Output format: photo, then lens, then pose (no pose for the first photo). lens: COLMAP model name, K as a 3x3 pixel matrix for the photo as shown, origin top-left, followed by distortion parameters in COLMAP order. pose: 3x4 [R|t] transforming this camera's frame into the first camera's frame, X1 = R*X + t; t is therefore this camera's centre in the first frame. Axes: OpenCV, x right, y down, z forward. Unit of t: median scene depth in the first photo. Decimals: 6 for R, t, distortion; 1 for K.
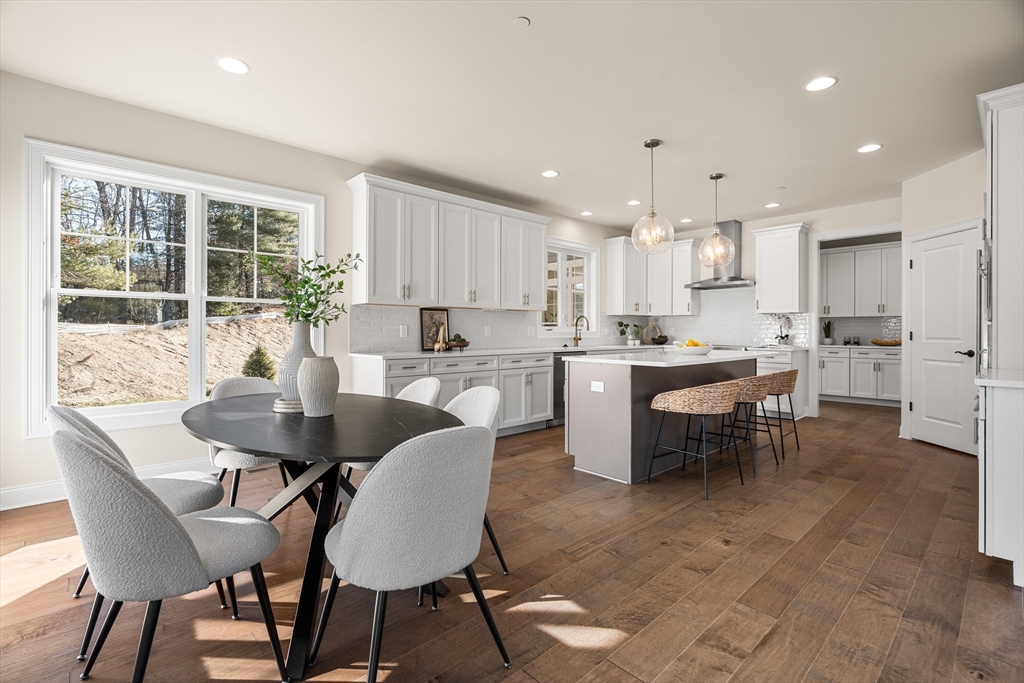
lens RADIAL K [[466.0, 0, 514.0], [0, 466.0, 334.3], [0, 0, 1]] dist [-0.005154, 0.002259]
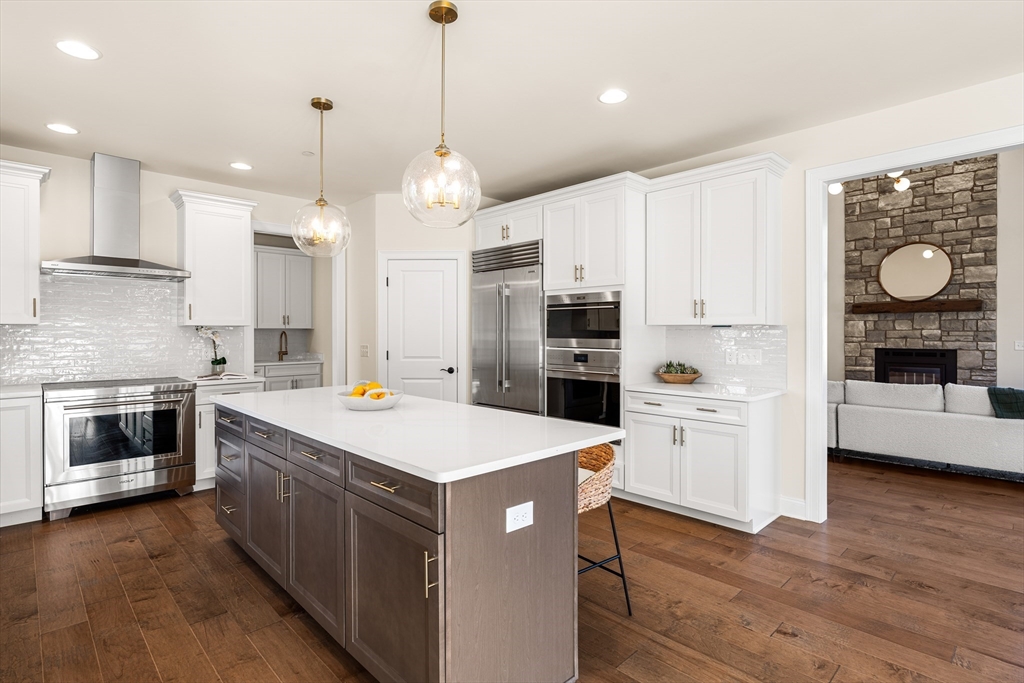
lens RADIAL K [[513.2, 0, 509.7], [0, 513.2, 333.9], [0, 0, 1]] dist [-0.001443, 0.001635]
pose [[-0.009500, -0.004003, 0.999947, -0.256264], [0.008096, 0.999959, 0.004079, -0.050407], [-0.999922, 0.008135, -0.009467, 0.873101]]
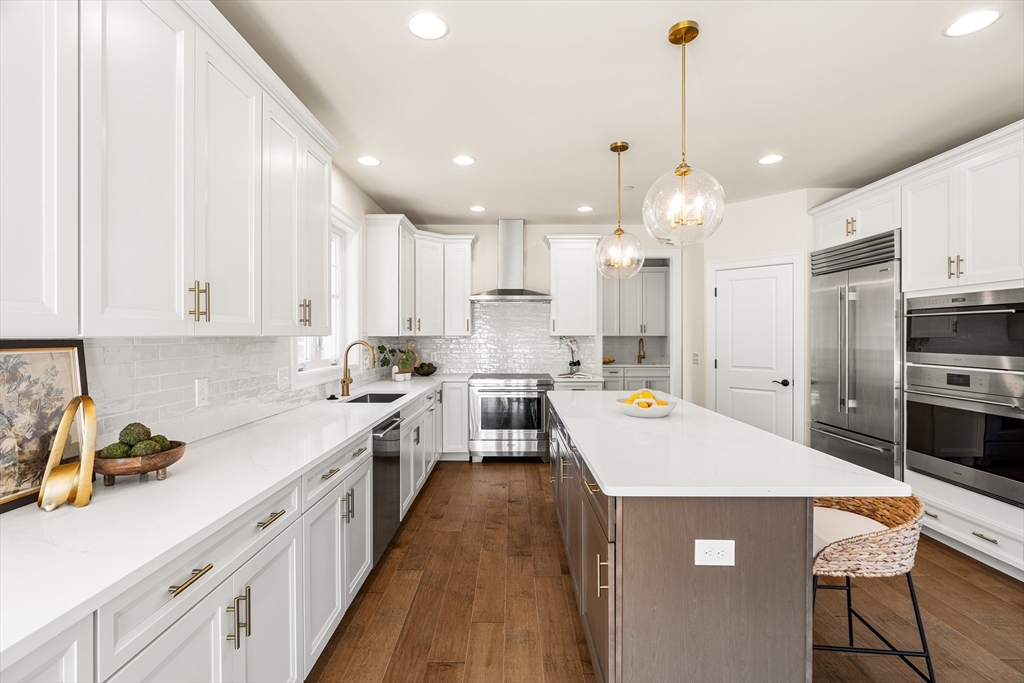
lens RADIAL K [[466.0, 0, 510.4], [0, 466.0, 338.1], [0, 0, 1]] dist [-0.005154, 0.002259]
pose [[0.690071, -0.005322, 0.723722, -0.200683], [0.006544, 0.999978, 0.001114, -0.064320], [-0.723712, 0.003967, 0.690090, 0.728441]]
